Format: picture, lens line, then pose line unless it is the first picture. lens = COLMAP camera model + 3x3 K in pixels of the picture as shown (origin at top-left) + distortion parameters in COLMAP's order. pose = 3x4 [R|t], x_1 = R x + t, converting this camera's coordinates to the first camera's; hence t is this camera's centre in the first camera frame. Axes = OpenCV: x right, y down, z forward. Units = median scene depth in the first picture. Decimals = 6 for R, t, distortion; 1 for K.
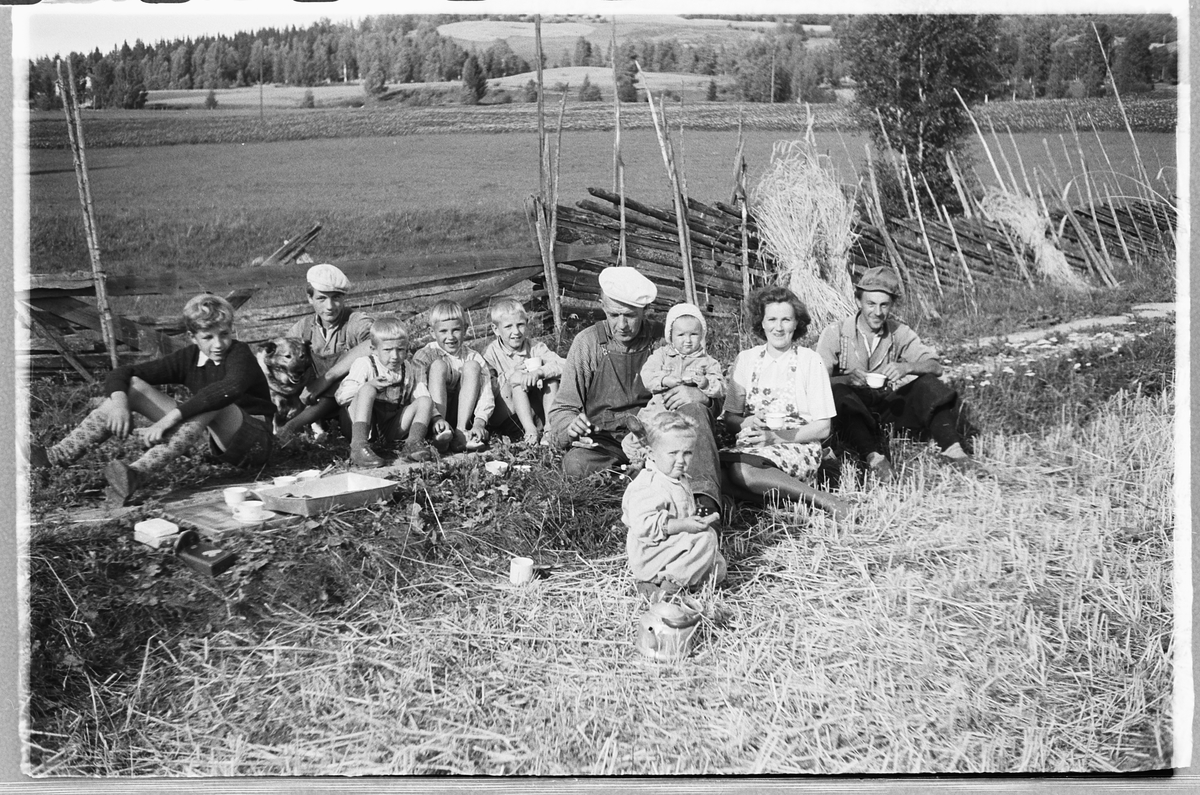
lens RADIAL K [[1437.5, 0, 600.0], [0, 1437.5, 397.5], [0, 0, 1]] dist [-0.010632, -0.047123]
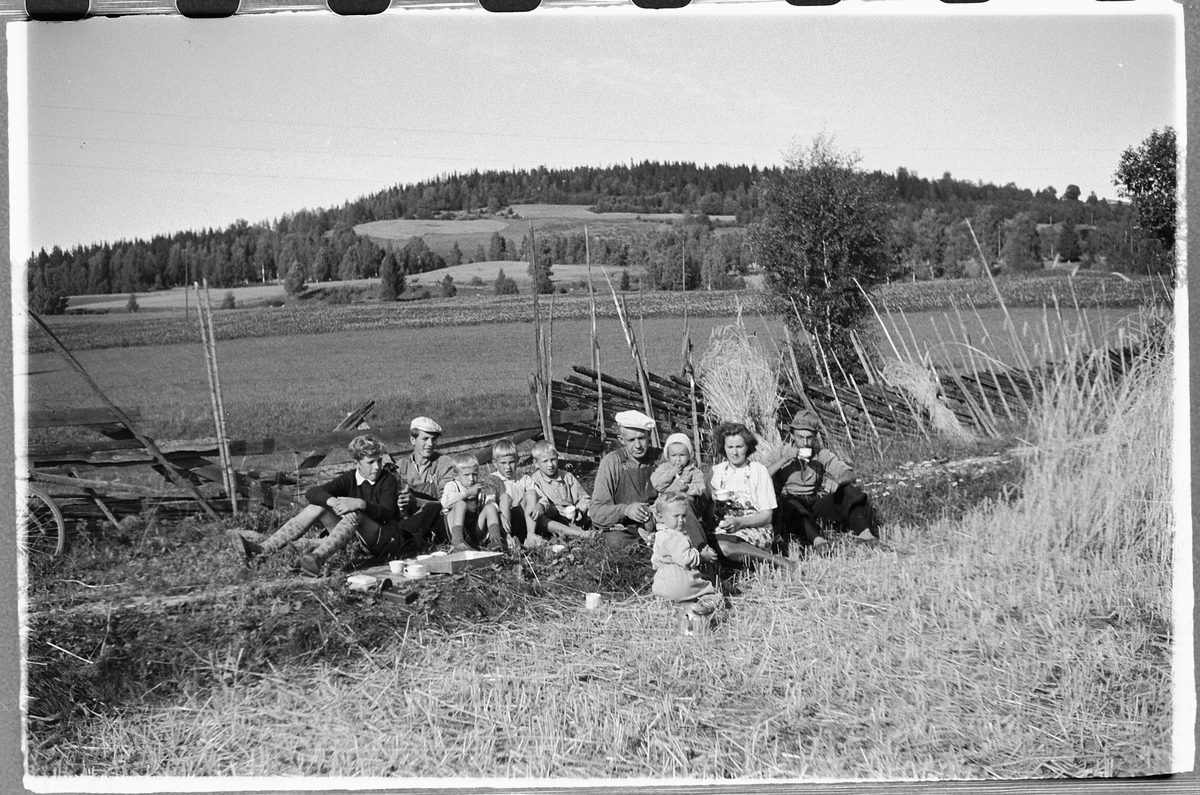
lens RADIAL K [[1437.5, 0, 600.0], [0, 1437.5, 397.5], [0, 0, 1]] dist [-0.010632, -0.047123]
pose [[0.997800, -0.032929, 0.057534, -0.038220], [0.040128, 0.990855, -0.128824, 0.030337], [-0.052766, 0.130850, 0.989997, -0.169079]]
